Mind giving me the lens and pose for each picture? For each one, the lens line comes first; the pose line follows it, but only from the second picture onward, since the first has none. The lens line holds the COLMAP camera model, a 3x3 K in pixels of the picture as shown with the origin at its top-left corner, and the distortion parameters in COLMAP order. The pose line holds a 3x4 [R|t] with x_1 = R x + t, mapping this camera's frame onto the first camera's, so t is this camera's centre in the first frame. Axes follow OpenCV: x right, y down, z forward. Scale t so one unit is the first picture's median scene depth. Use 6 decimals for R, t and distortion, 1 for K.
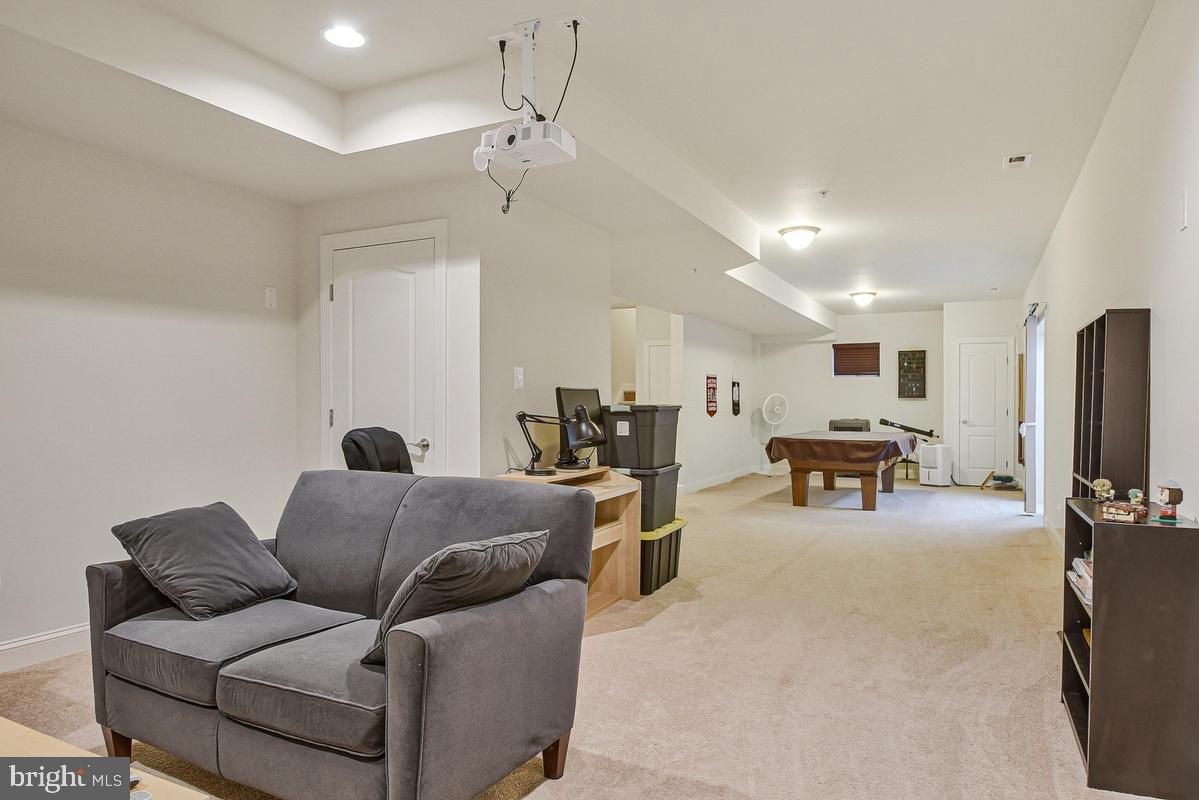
lens RADIAL K [[755.7, 0, 600.1], [0, 755.7, 401.0], [0, 0, 1]] dist [-0.027184, 0.002367]
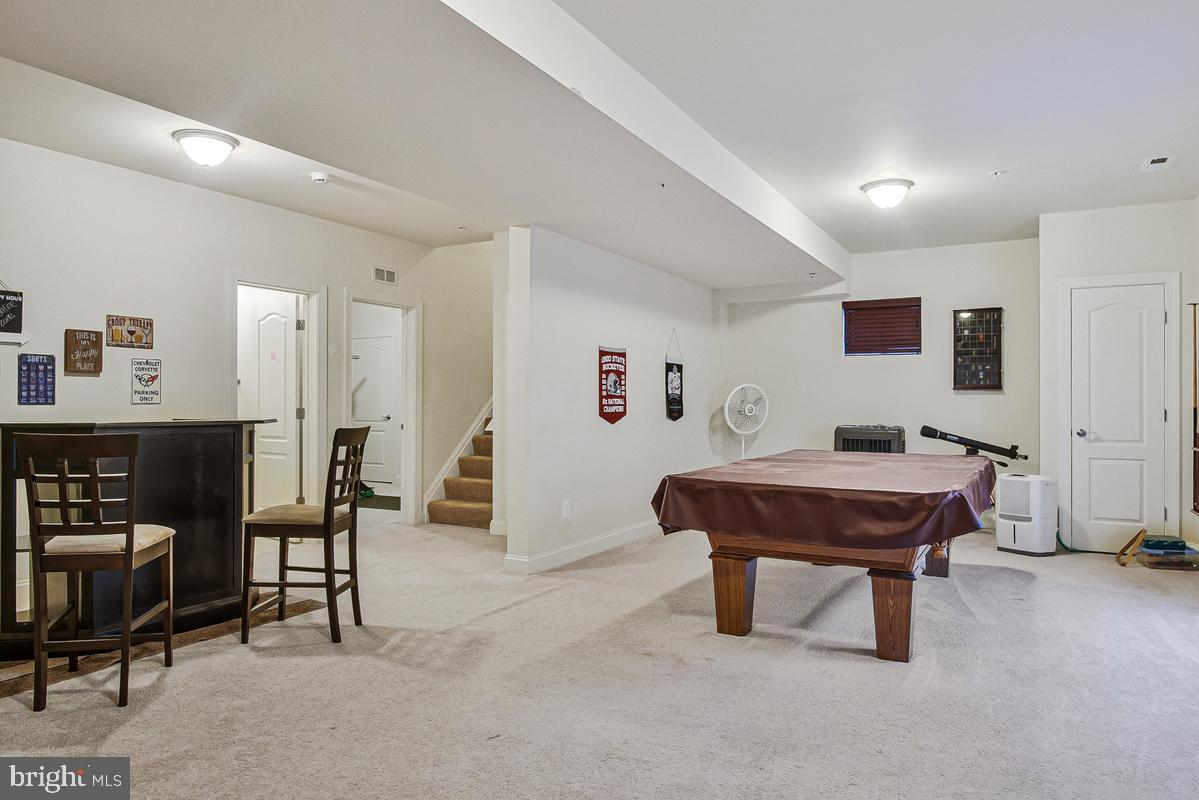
lens RADIAL K [[755.7, 0, 598.1], [0, 755.7, 402.2], [0, 0, 1]] dist [-0.027184, 0.002367]
pose [[0.998619, -0.001862, -0.052497, 0.163981], [0.002064, 0.999991, 0.003788, 0.002982], [0.052490, -0.003891, 0.998614, 0.437660]]
